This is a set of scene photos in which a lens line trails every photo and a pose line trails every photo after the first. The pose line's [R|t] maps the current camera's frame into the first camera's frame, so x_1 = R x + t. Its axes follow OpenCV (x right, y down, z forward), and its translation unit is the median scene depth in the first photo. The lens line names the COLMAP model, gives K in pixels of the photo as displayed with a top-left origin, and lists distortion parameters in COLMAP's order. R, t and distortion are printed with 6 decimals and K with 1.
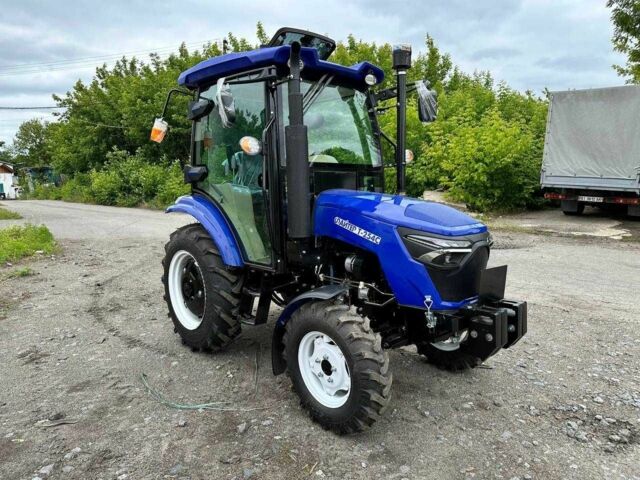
lens RADIAL K [[451.9, 0, 320.7], [0, 451.9, 239.1], [0, 0, 1]] dist [0.029290, -0.017943]
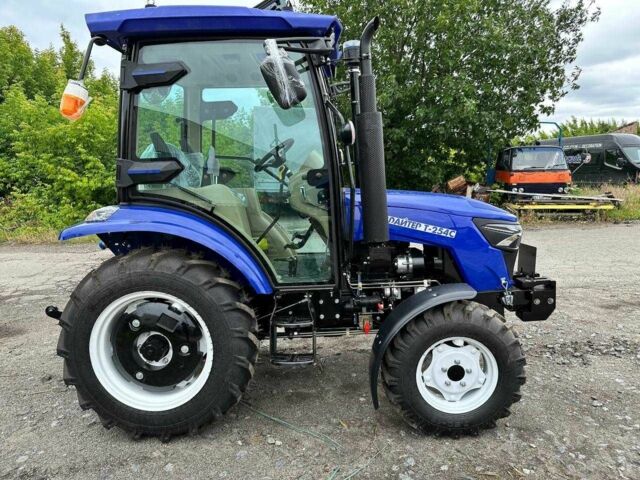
lens RADIAL K [[451.9, 0, 319.0], [0, 451.9, 235.1], [0, 0, 1]] dist [0.029290, -0.017943]
pose [[0.705421, -0.098909, 0.701853, -0.683816], [0.119148, 0.992672, 0.020139, -0.043415], [-0.698702, 0.069418, 0.712037, 0.427929]]
